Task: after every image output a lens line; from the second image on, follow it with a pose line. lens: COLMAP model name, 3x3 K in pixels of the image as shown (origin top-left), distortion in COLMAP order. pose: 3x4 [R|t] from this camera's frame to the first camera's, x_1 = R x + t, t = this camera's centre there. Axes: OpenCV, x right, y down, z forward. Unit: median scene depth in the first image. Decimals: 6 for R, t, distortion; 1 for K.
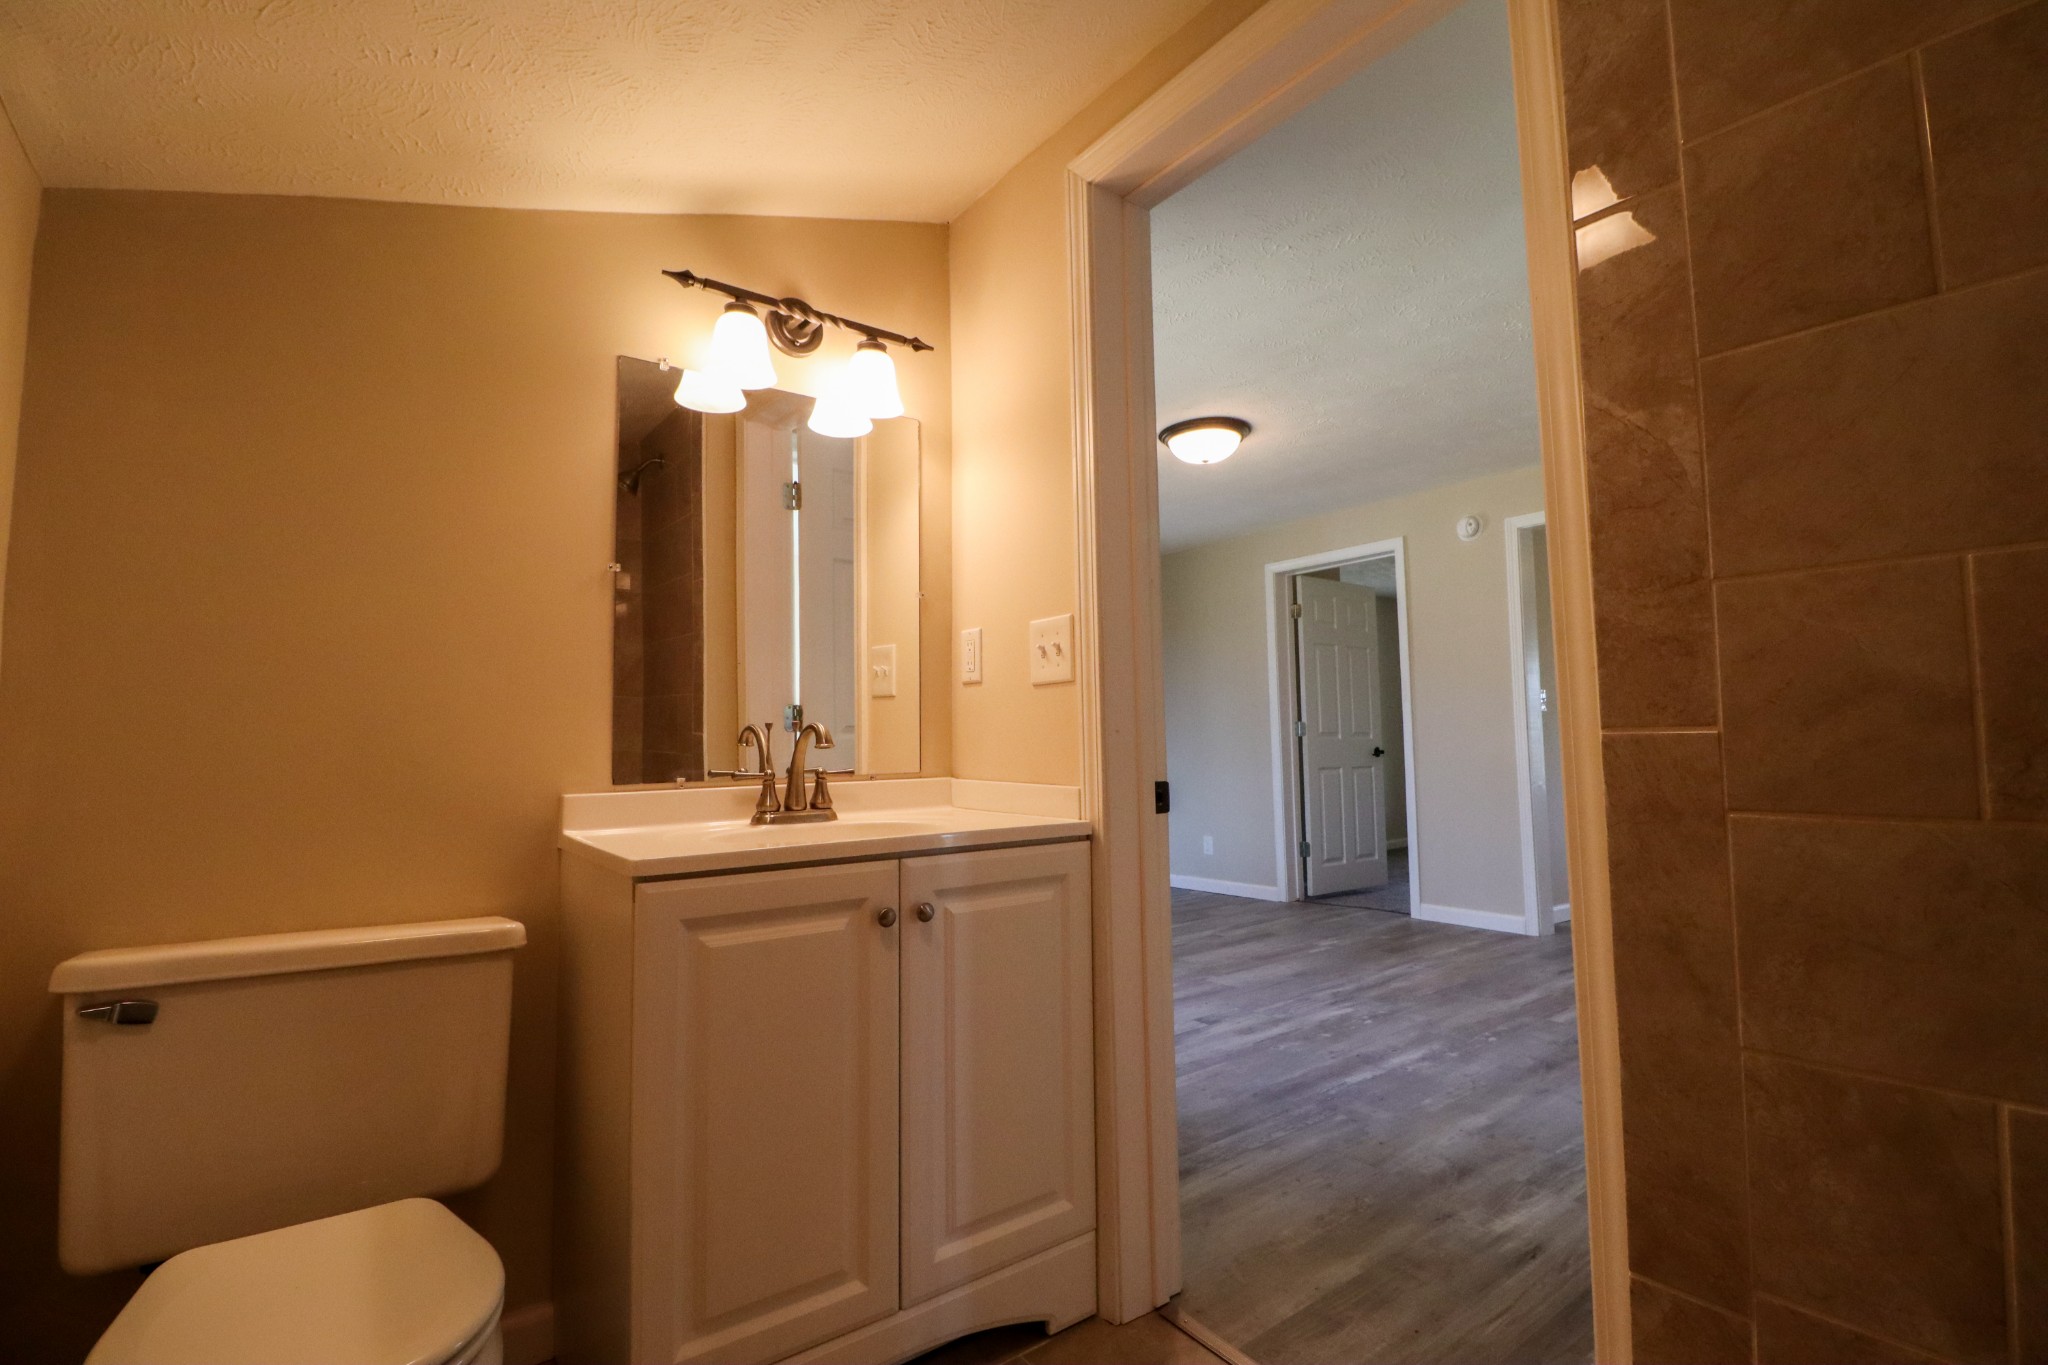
lens RADIAL K [[945.5, 0, 1033.3], [0, 945.5, 691.4], [0, 0, 1]] dist [-0.017004, -0.002109]
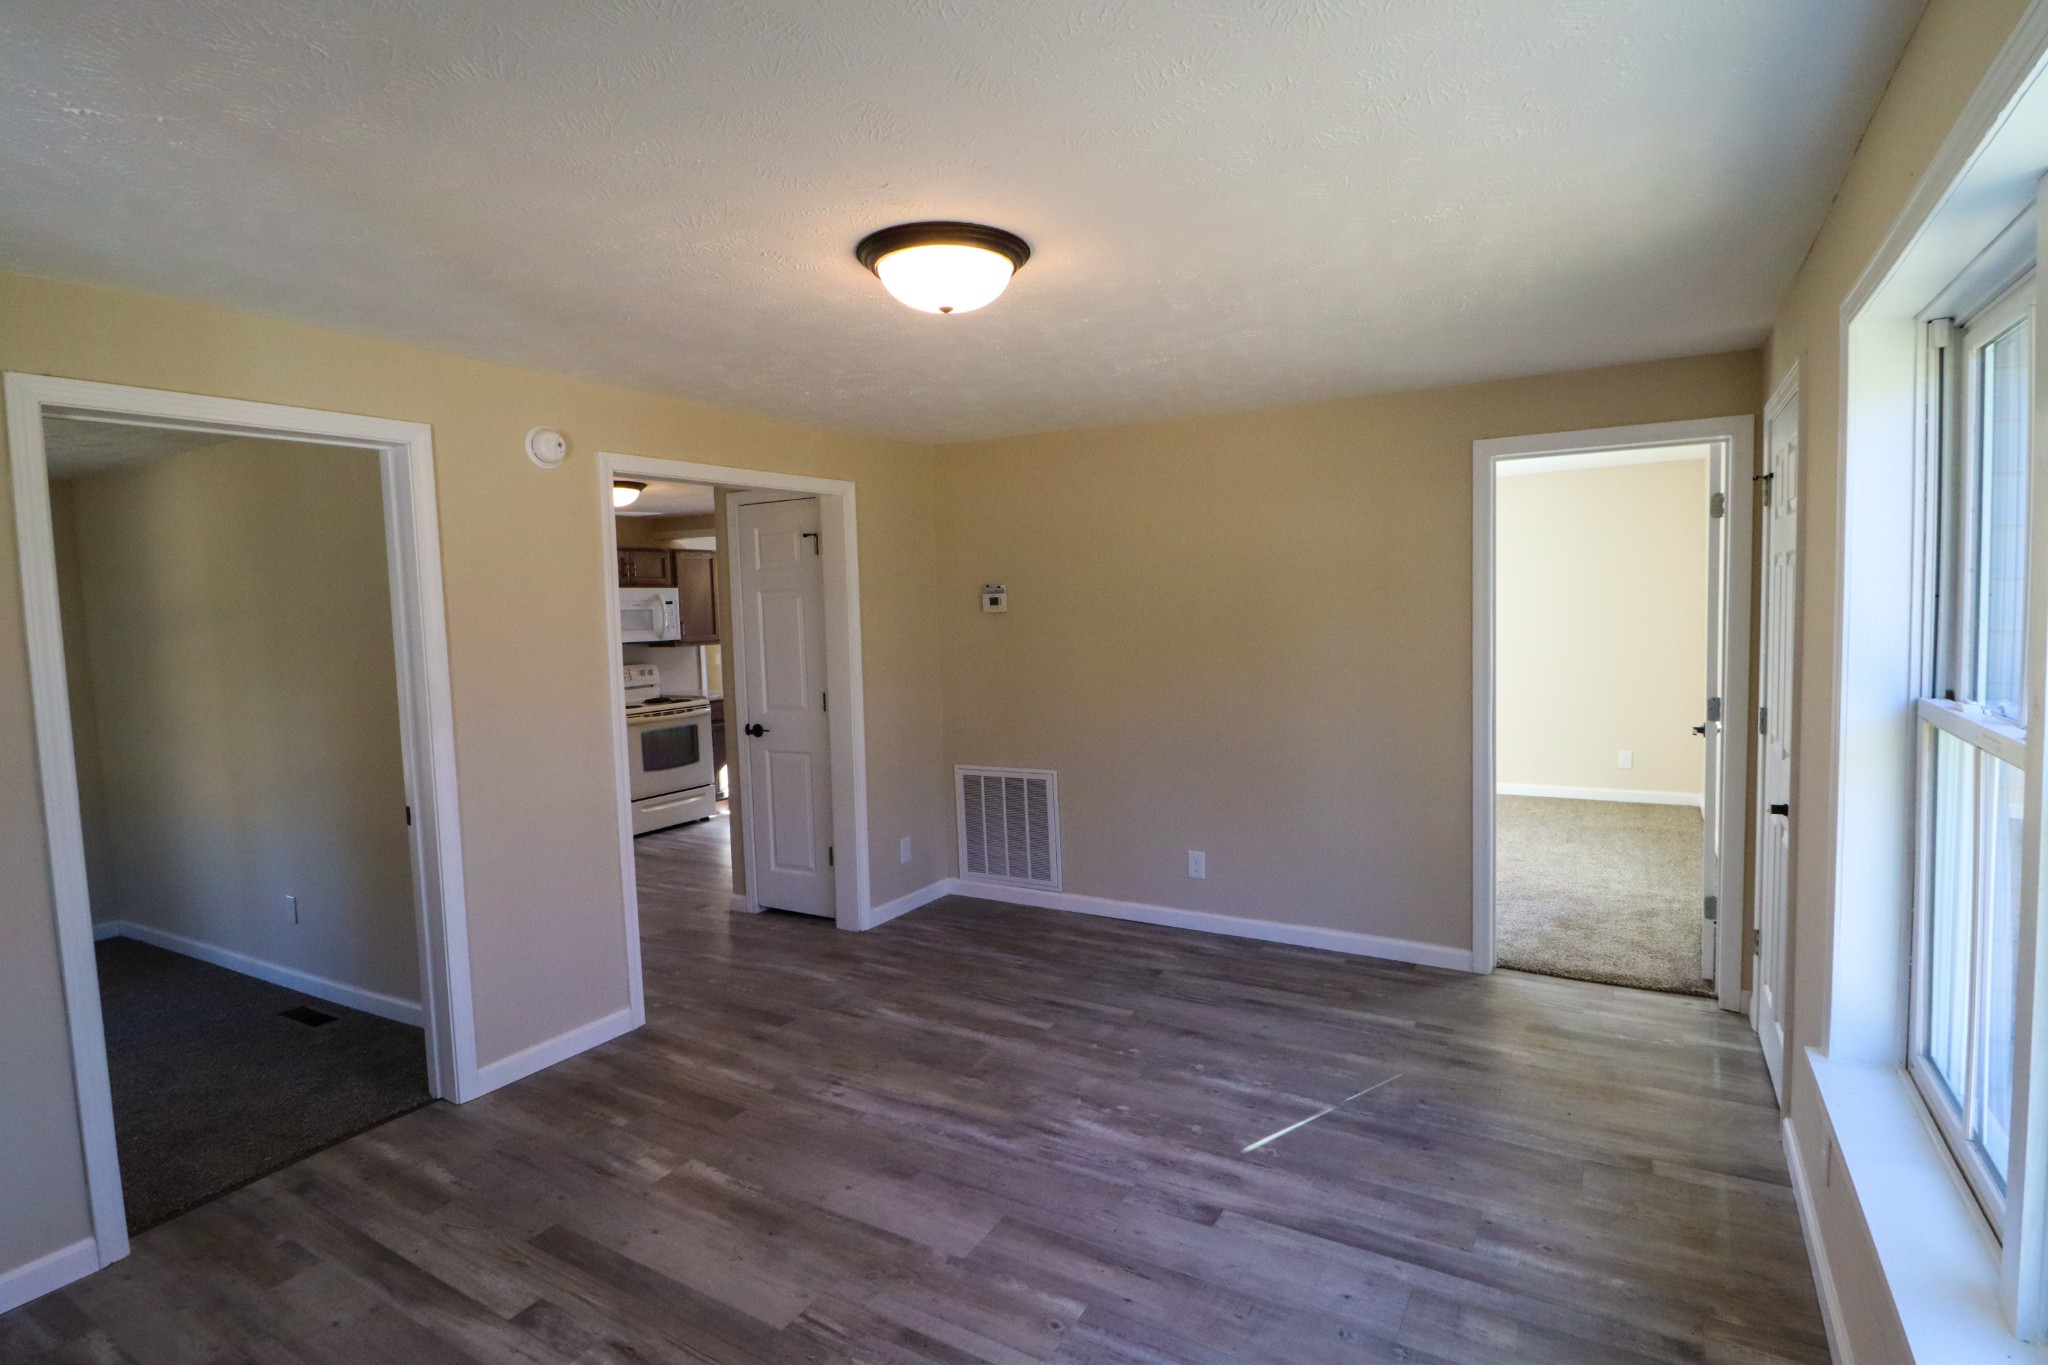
lens RADIAL K [[1004.4, 0, 1043.3], [0, 1004.4, 673.0], [0, 0, 1]] dist [-0.007319, -0.002172]
pose [[-0.376590, -0.036548, 0.925659, -0.292727], [-0.016063, 0.999329, 0.032922, -0.048325], [-0.926241, -0.002470, -0.376924, 0.924171]]
